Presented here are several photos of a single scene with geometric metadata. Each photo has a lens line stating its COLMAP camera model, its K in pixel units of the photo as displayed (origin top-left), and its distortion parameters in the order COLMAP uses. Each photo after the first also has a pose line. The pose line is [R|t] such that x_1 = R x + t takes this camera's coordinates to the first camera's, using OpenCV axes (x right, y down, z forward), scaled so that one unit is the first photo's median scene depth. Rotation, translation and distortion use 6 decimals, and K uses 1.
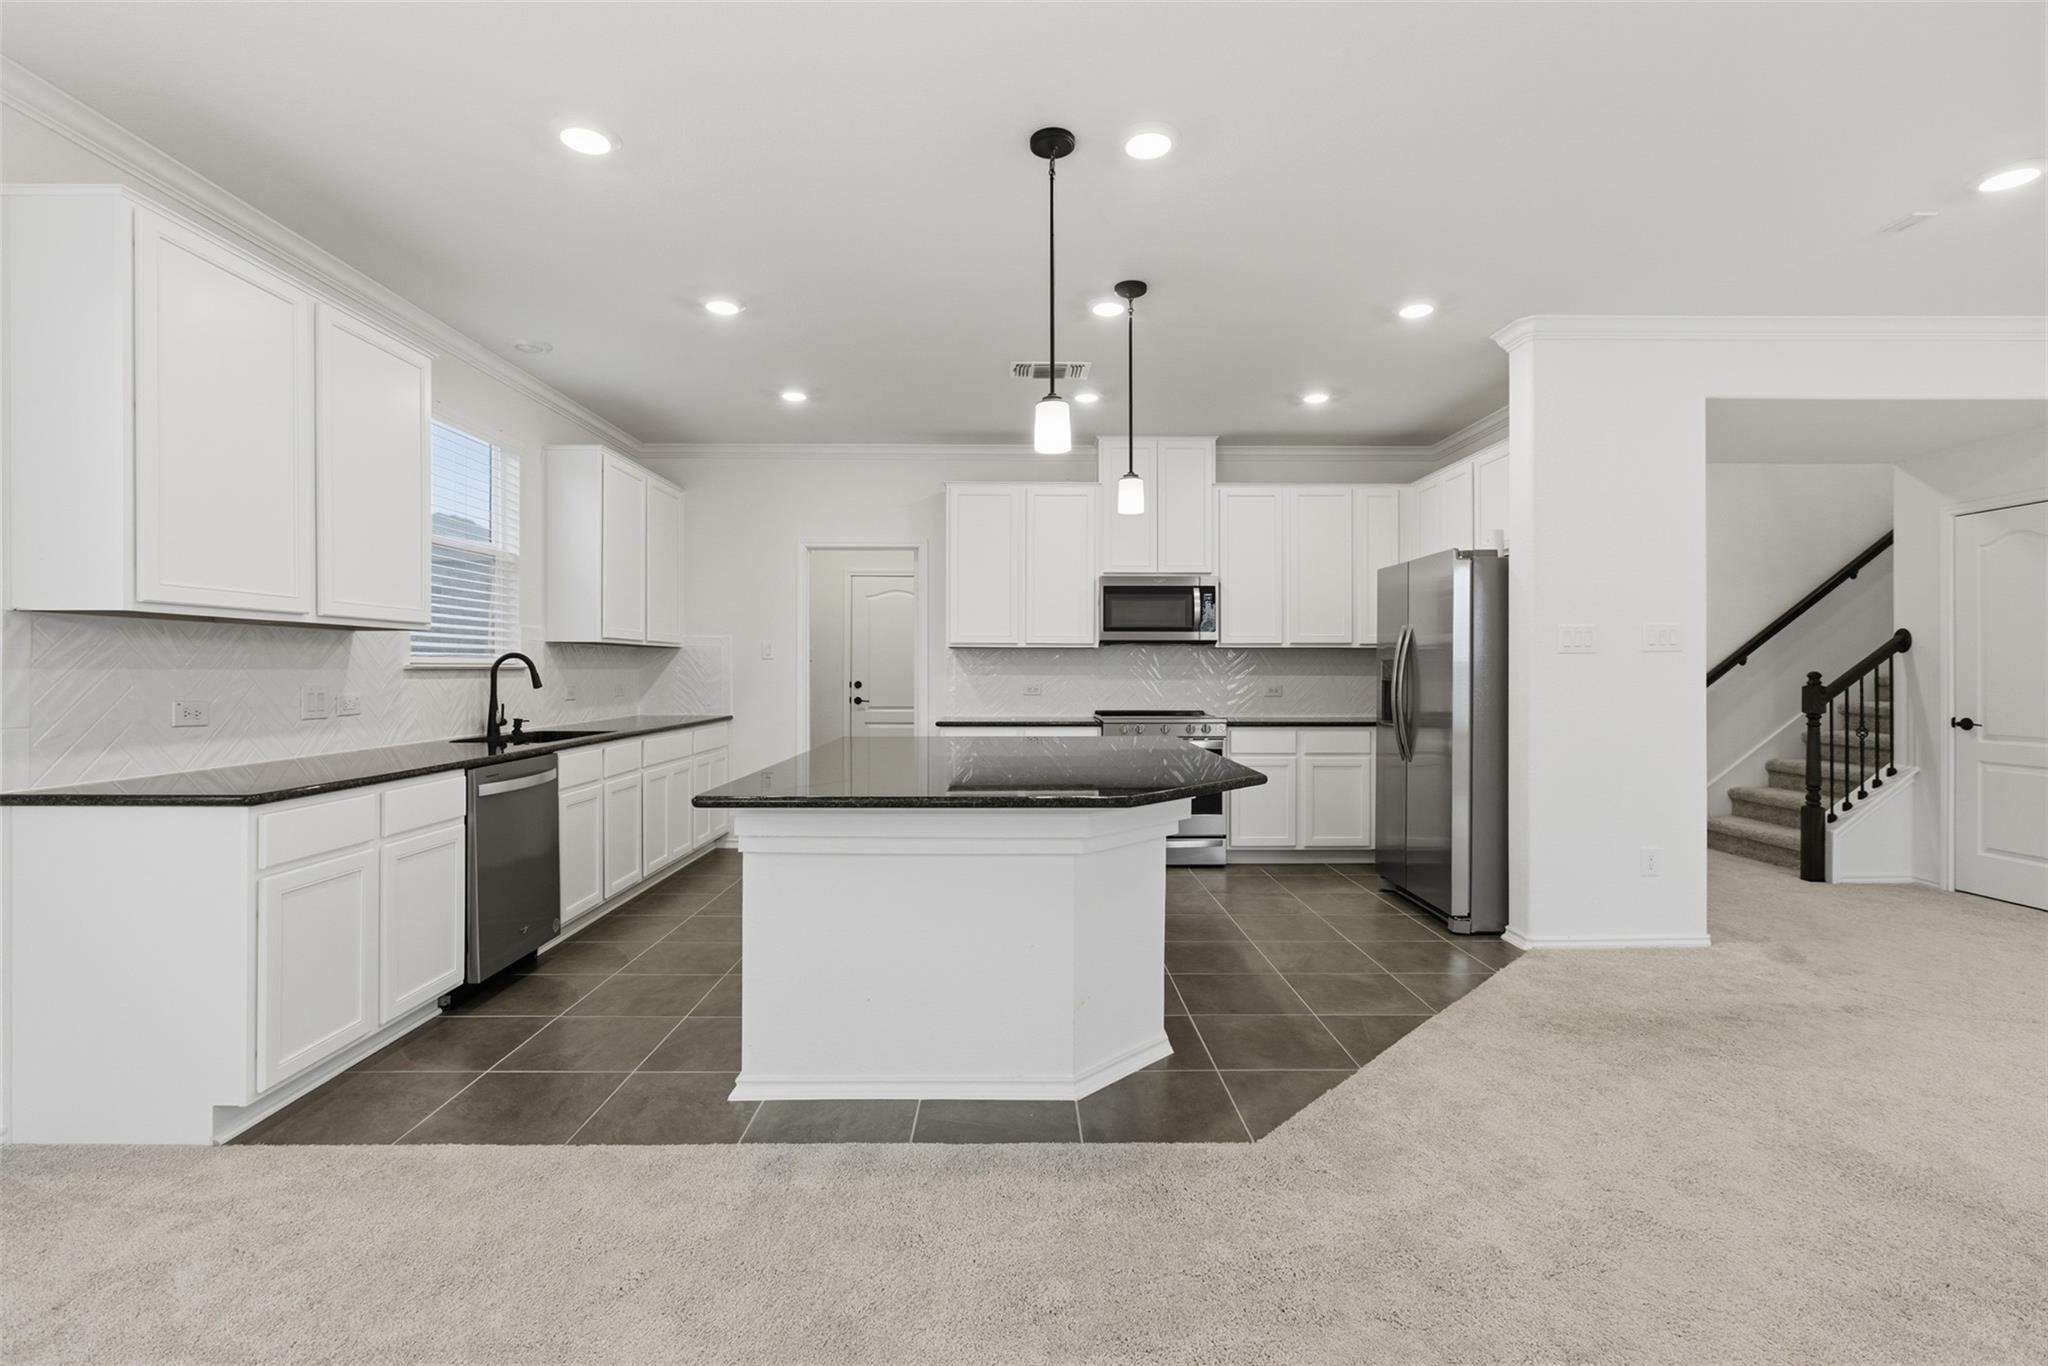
lens RADIAL K [[927.3, 0, 1036.2], [0, 927.3, 669.3], [0, 0, 1]] dist [-0.010485, 0.005604]
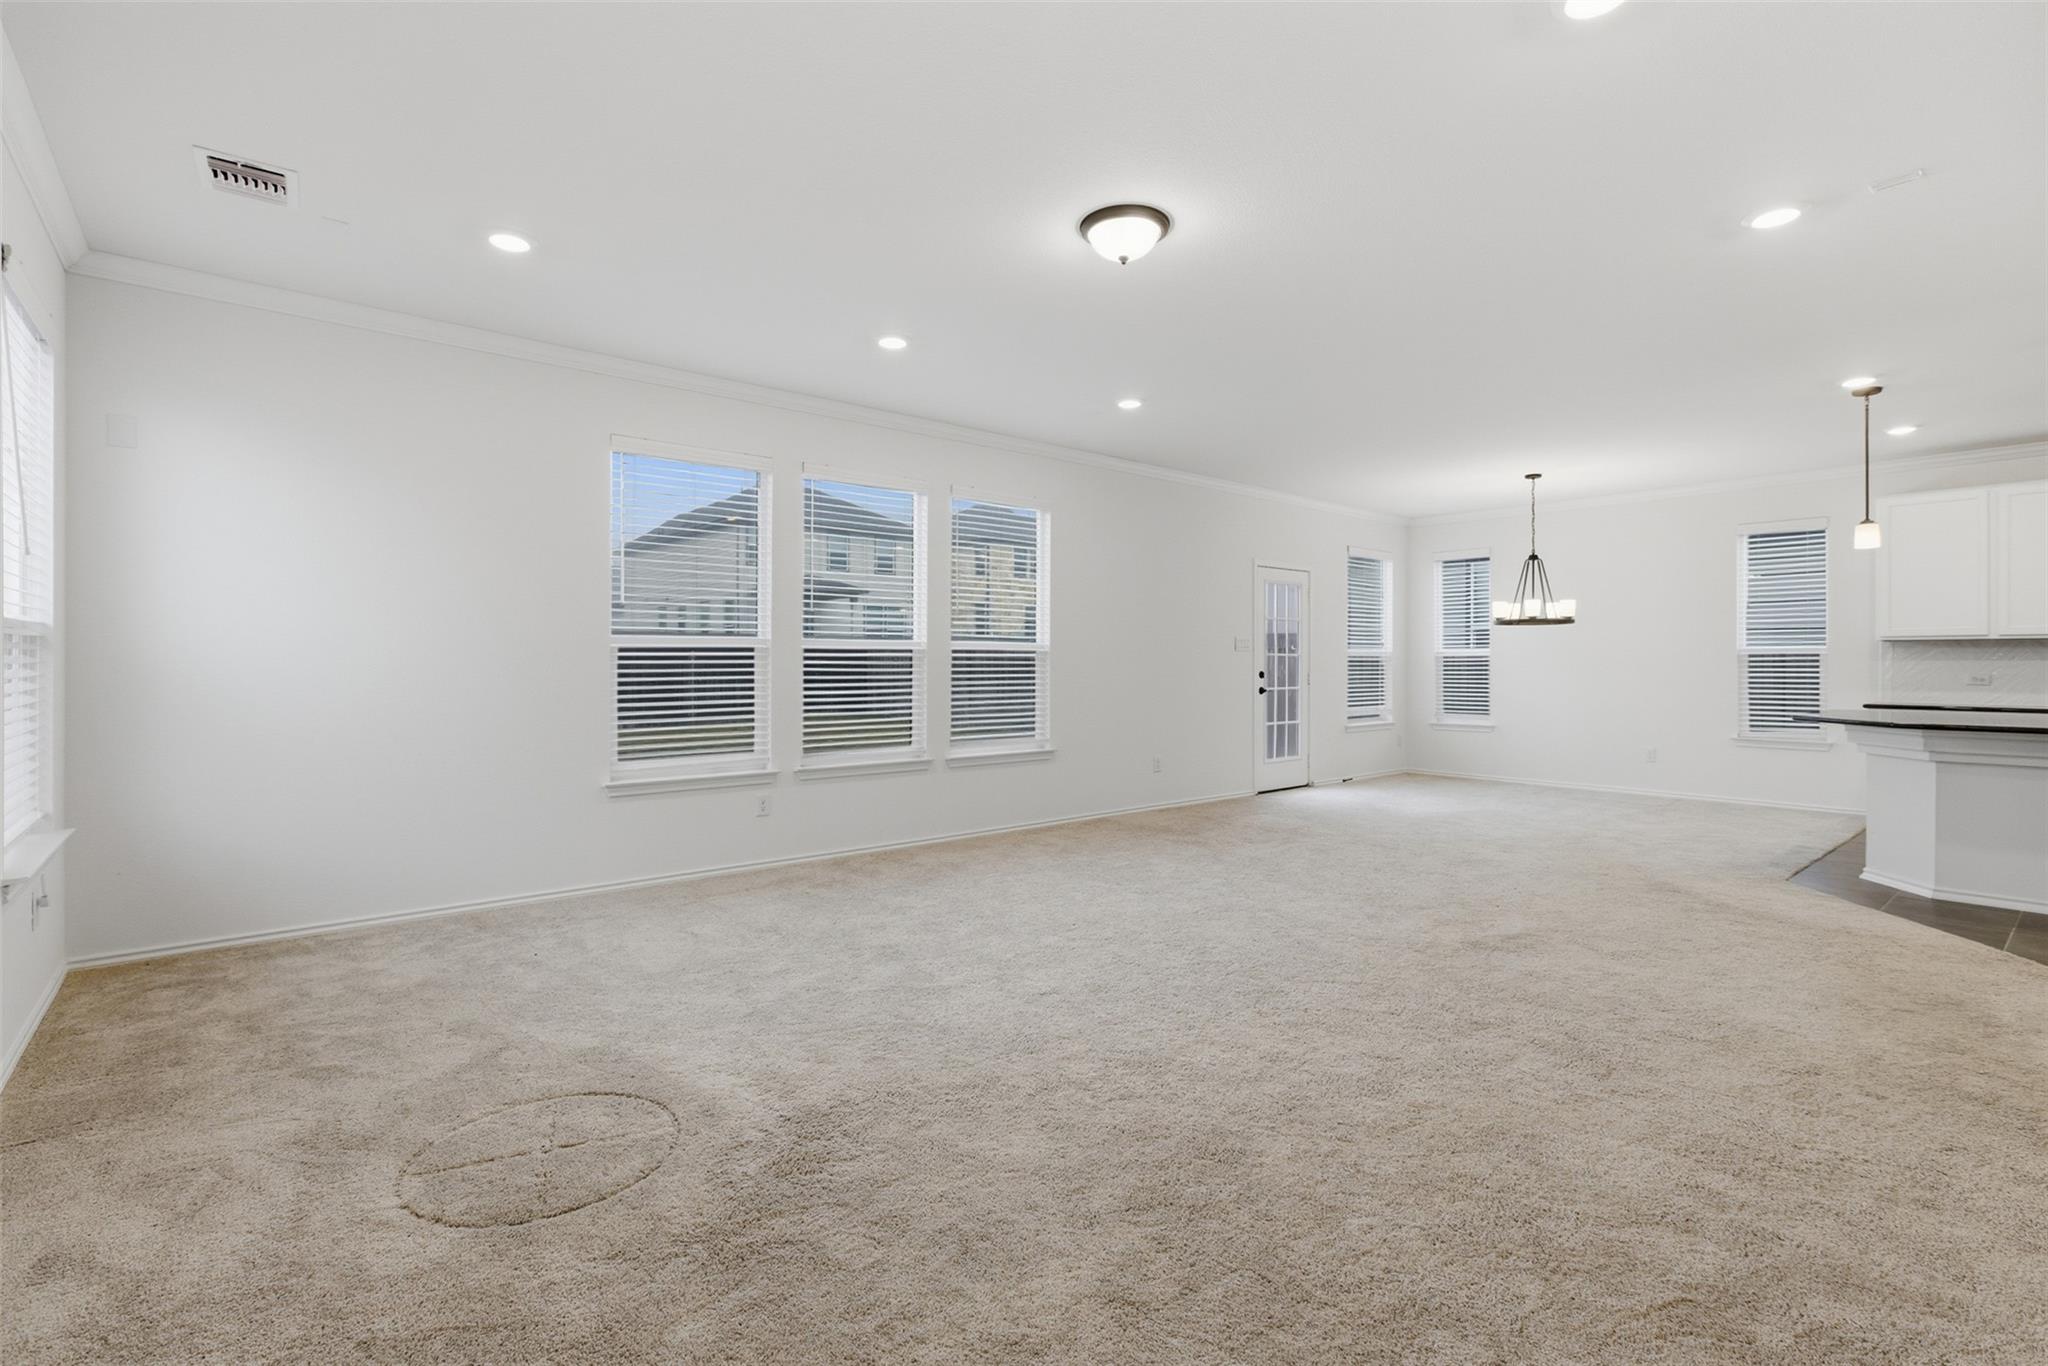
lens RADIAL K [[927.3, 0, 1032.5], [0, 927.3, 669.4], [0, 0, 1]] dist [-0.010485, 0.005604]
pose [[-0.783064, 0.002669, -0.621935, 1.359129], [-0.001593, 0.999979, 0.006297, 0.006265], [0.621939, 0.005921, -0.783043, 0.758418]]
